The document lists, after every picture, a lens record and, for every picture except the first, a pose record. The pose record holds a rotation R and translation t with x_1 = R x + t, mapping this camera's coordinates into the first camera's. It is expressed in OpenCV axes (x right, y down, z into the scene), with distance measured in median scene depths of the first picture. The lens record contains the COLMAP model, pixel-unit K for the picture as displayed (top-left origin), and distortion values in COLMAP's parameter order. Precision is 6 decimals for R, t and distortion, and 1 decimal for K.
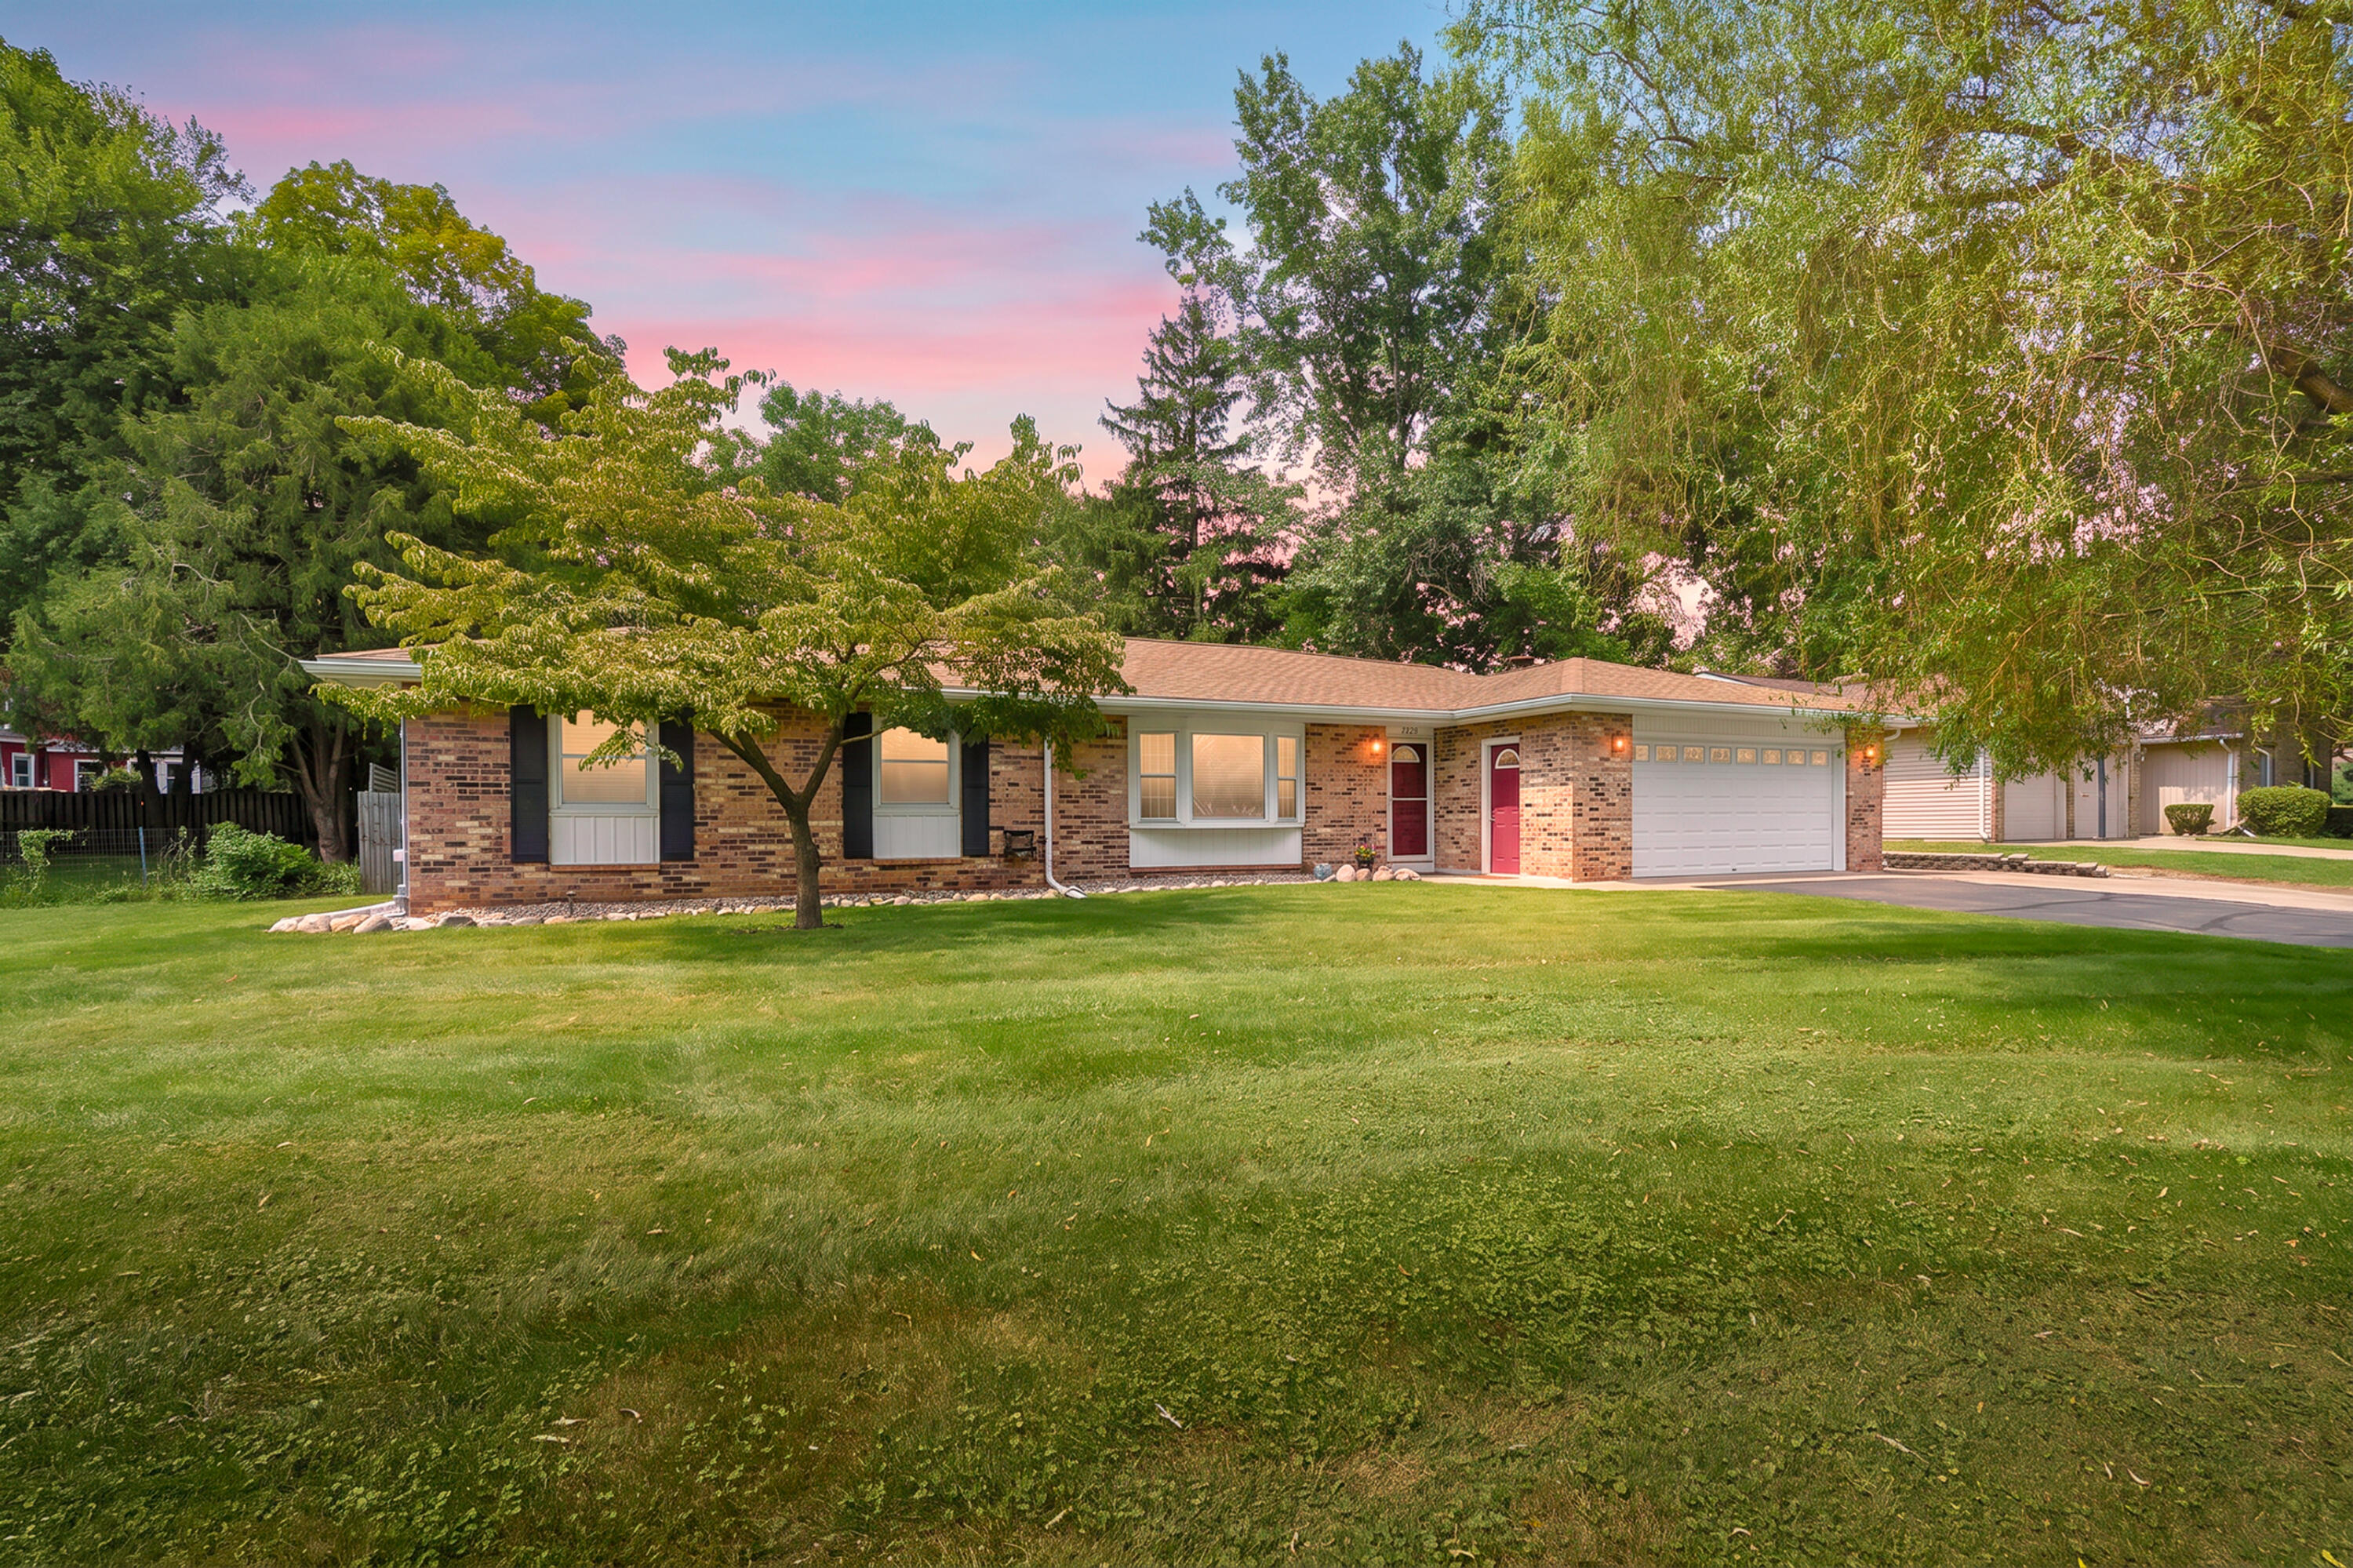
lens RADIAL K [[1054.3, 0, 1165.4], [0, 1054.3, 810.1], [0, 0, 1]] dist [-0.007669, 0.001251]
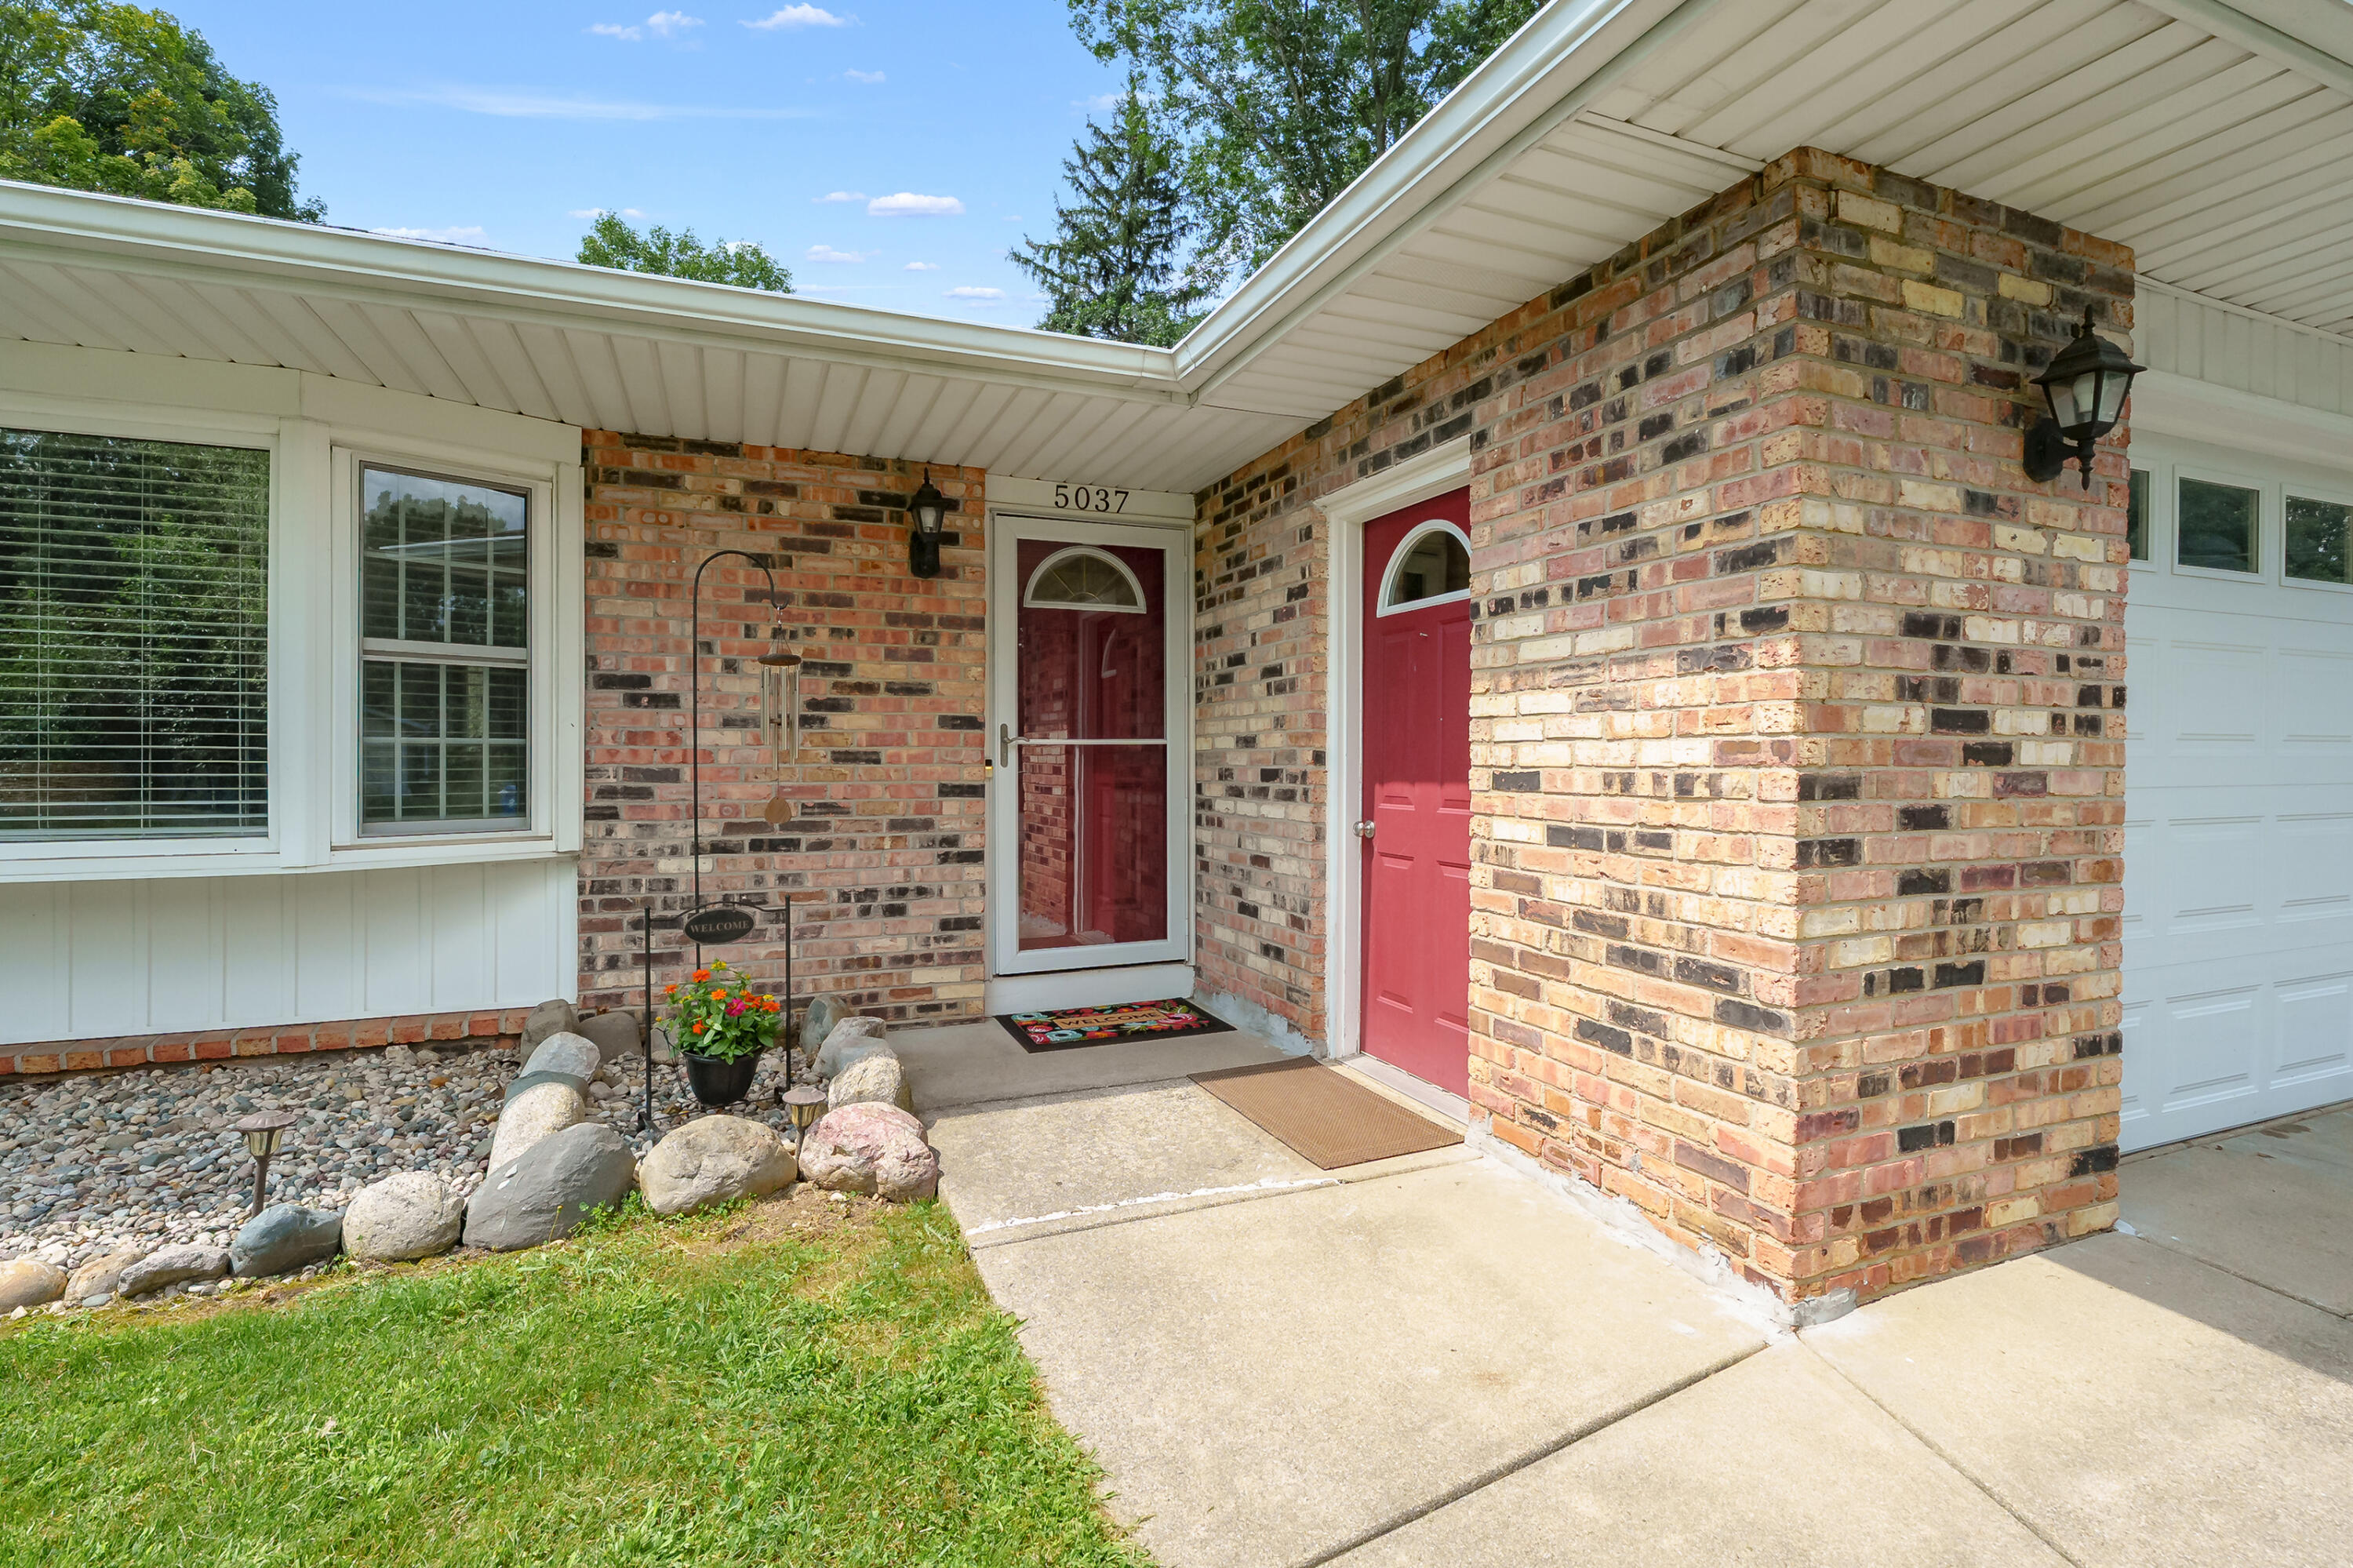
lens RADIAL K [[1054.3, 0, 1152.9], [0, 1054.3, 761.9], [0, 0, 1]] dist [-0.007669, 0.001251]
pose [[0.999195, 0.003875, -0.039928, 0.296268], [-0.003392, 0.999920, 0.012159, -0.009530], [0.039971, -0.012014, 0.999129, 0.832938]]
